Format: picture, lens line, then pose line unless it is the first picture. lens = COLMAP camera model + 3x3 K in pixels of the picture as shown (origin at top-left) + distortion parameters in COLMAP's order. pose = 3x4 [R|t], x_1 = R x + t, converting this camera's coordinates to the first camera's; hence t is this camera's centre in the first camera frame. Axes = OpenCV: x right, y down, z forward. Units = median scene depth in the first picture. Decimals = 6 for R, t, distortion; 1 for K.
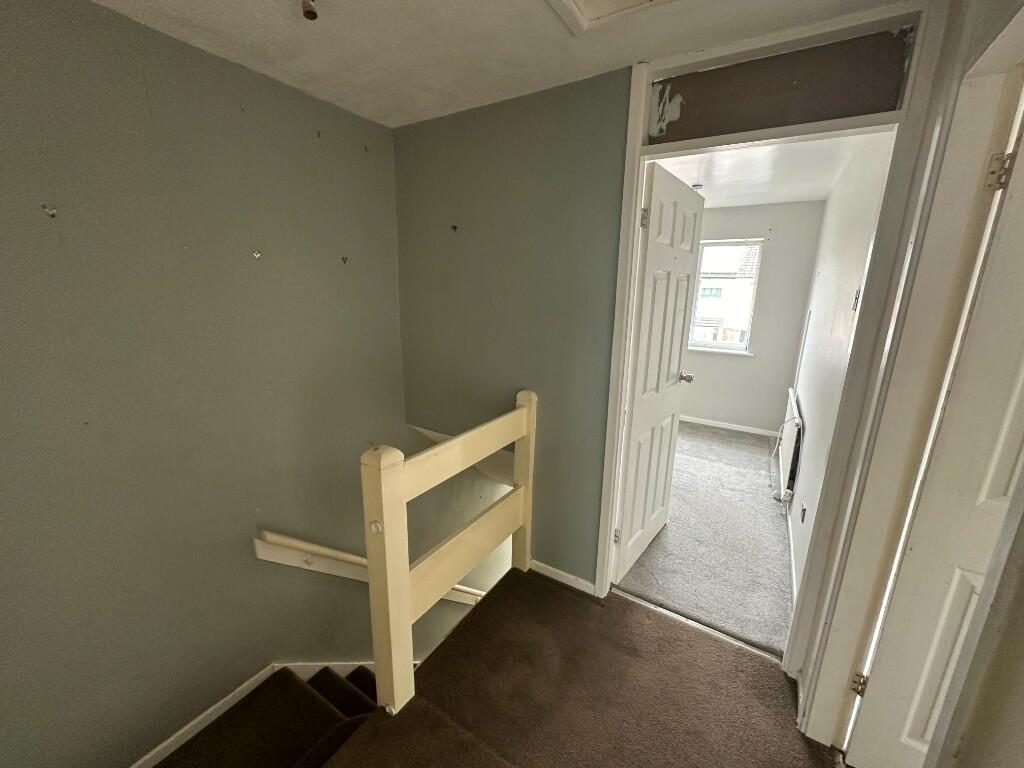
lens RADIAL K [[410.2, 0, 512.0], [0, 410.2, 384.0], [0, 0, 1]] dist [-0.000166, -0.000014]
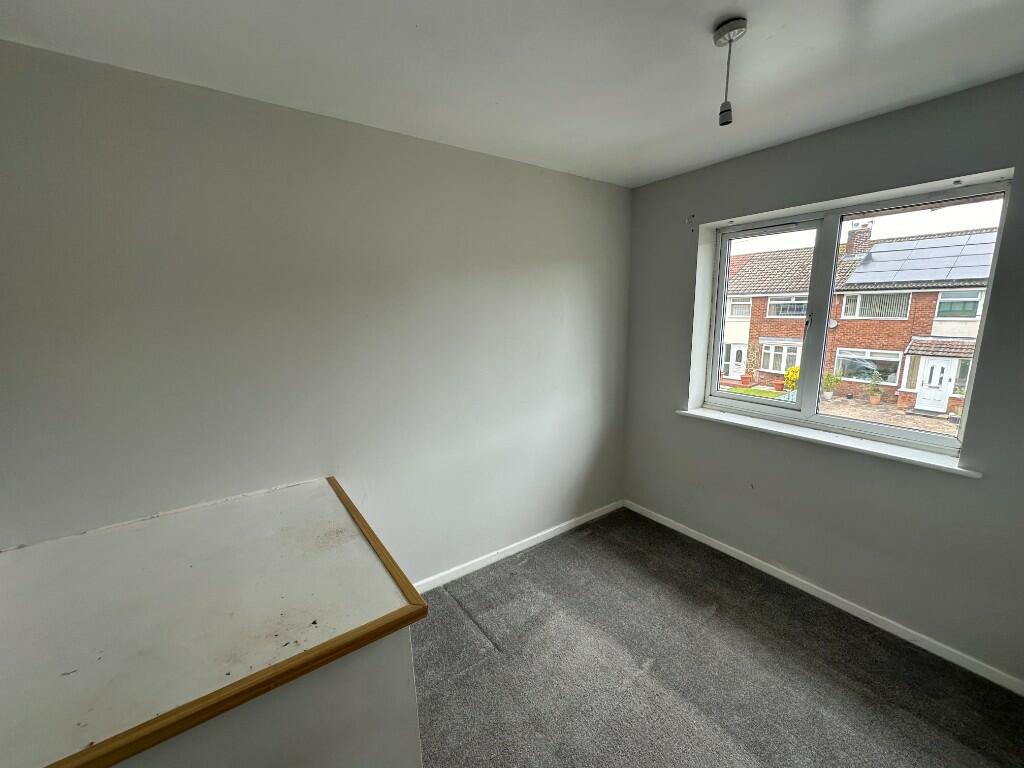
lens RADIAL K [[410.2, 0, 512.0], [0, 410.2, 384.0], [0, 0, 1]] dist [-0.000166, -0.000014]
pose [[0.922717, 0.042015, -0.383182, 0.329182], [-0.061180, 0.997405, -0.037960, -0.113492], [0.380593, 0.058469, 0.922892, 0.476910]]
